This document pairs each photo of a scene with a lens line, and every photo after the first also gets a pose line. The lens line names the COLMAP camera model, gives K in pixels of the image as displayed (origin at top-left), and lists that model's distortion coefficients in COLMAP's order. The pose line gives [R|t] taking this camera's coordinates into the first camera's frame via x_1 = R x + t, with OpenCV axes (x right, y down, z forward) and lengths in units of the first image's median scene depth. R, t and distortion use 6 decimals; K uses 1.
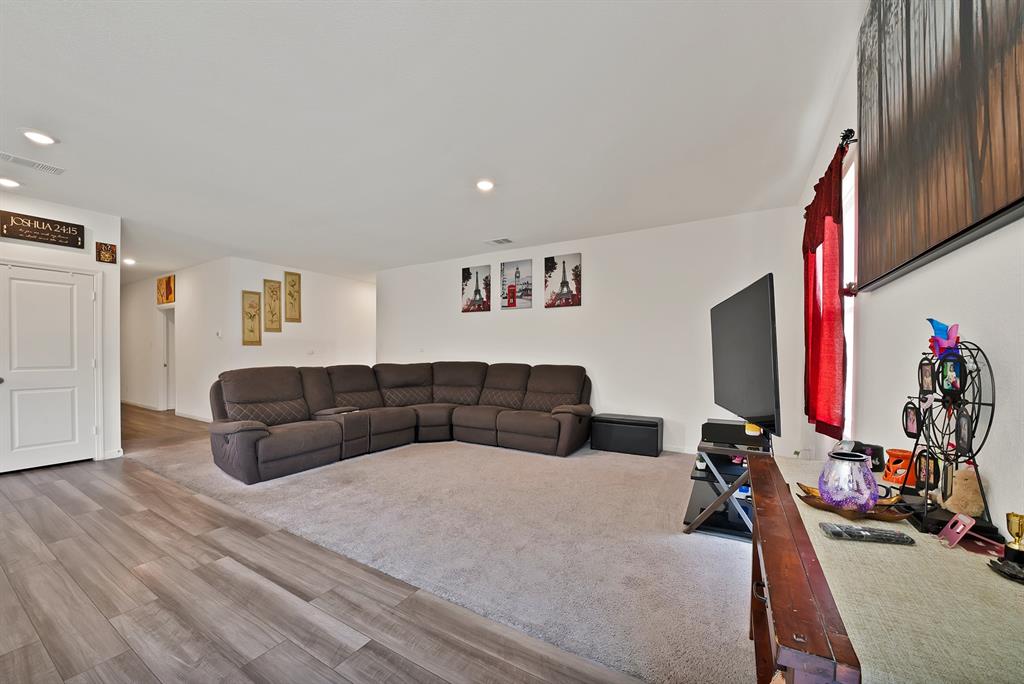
lens RADIAL K [[370.2, 0, 504.9], [0, 370.2, 359.6], [0, 0, 1]] dist [-0.022261, 0.001673]
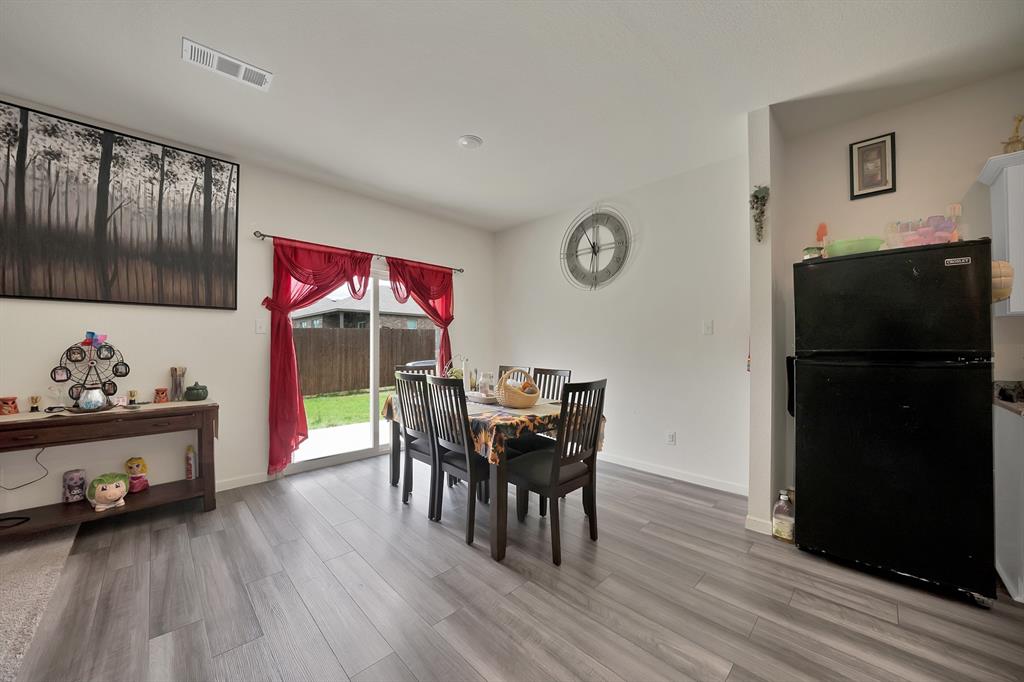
lens RADIAL K [[370.2, 0, 503.9], [0, 370.2, 343.8], [0, 0, 1]] dist [-0.022261, 0.001673]
pose [[-0.959819, -0.005256, 0.280572, -0.540579], [-0.003178, 0.999964, 0.007864, -0.009905], [-0.280604, 0.006656, -0.959801, 0.580807]]
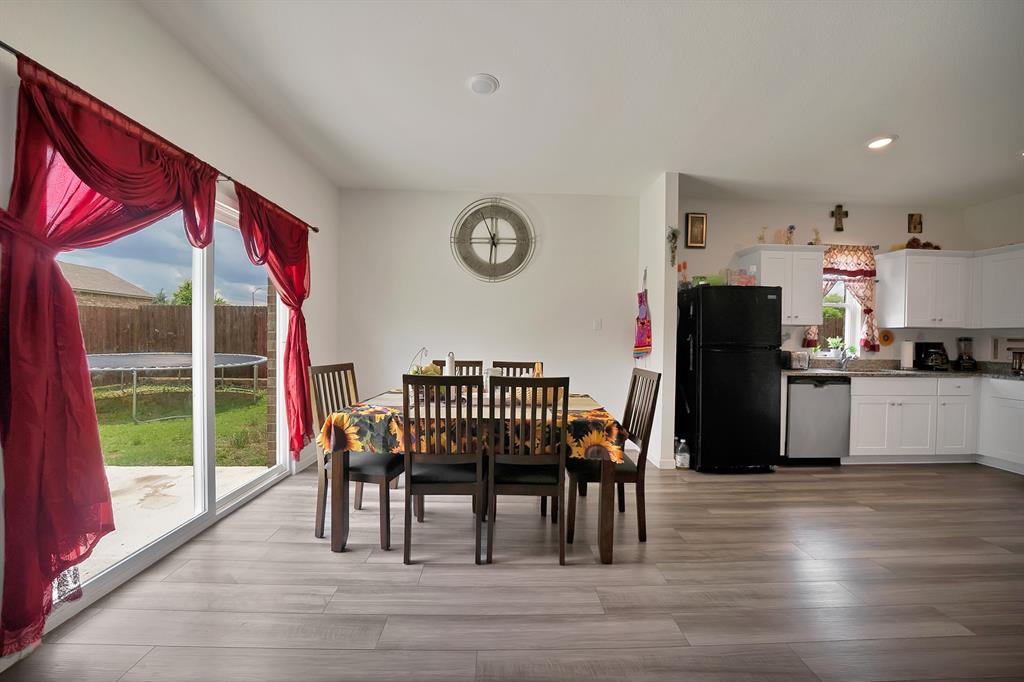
lens RADIAL K [[370.2, 0, 501.6], [0, 370.2, 346.3], [0, 0, 1]] dist [-0.022261, 0.001673]
pose [[-0.856365, -0.006221, -0.516333, -0.054958], [-0.024796, 0.999269, 0.029086, -0.004665], [0.515775, 0.037711, -0.855894, 0.441298]]
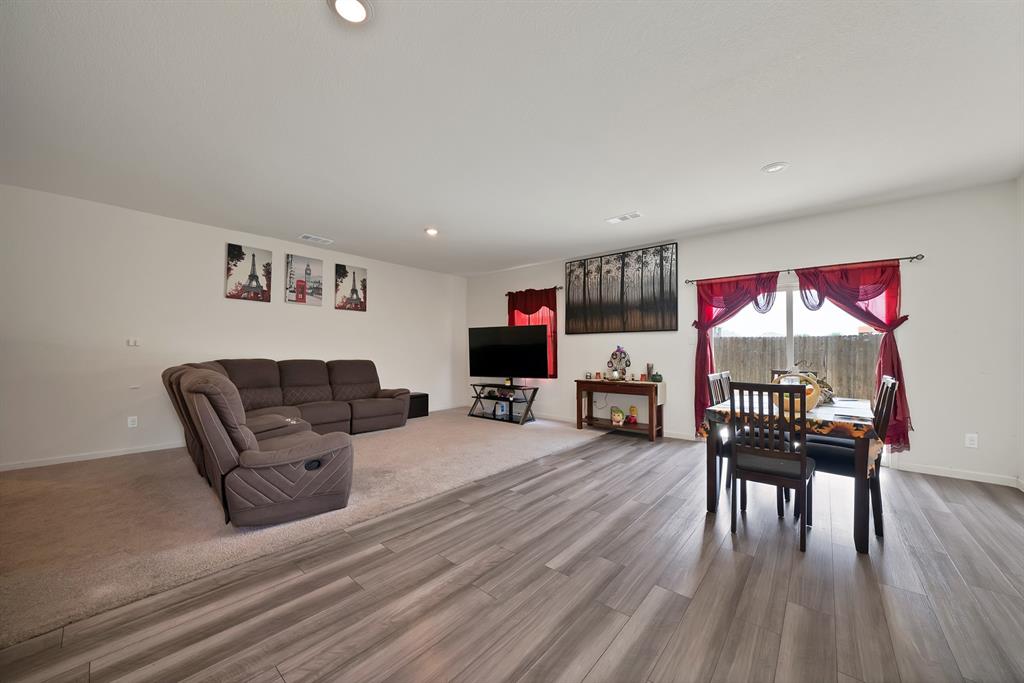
lens RADIAL K [[370.2, 0, 516.2], [0, 370.2, 342.2], [0, 0, 1]] dist [-0.022261, 0.001673]
pose [[0.169287, 0.024890, 0.985252, -1.099650], [0.010724, 0.999575, -0.027094, -0.004871], [-0.985508, 0.015152, 0.168949, 0.350781]]
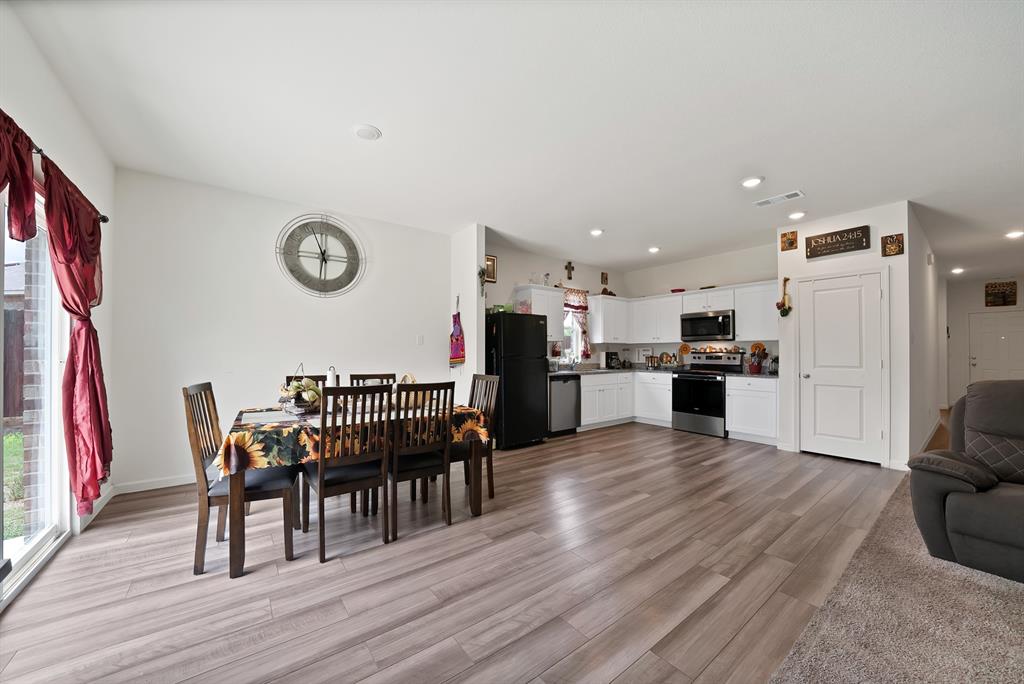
lens RADIAL K [[370.2, 0, 490.5], [0, 370.2, 355.4], [0, 0, 1]] dist [-0.022261, 0.001673]
pose [[-0.421103, -0.000112, -0.907013, 0.146877], [-0.014640, 0.999871, 0.006674, -0.003696], [0.906895, 0.016089, -0.421050, 0.410580]]
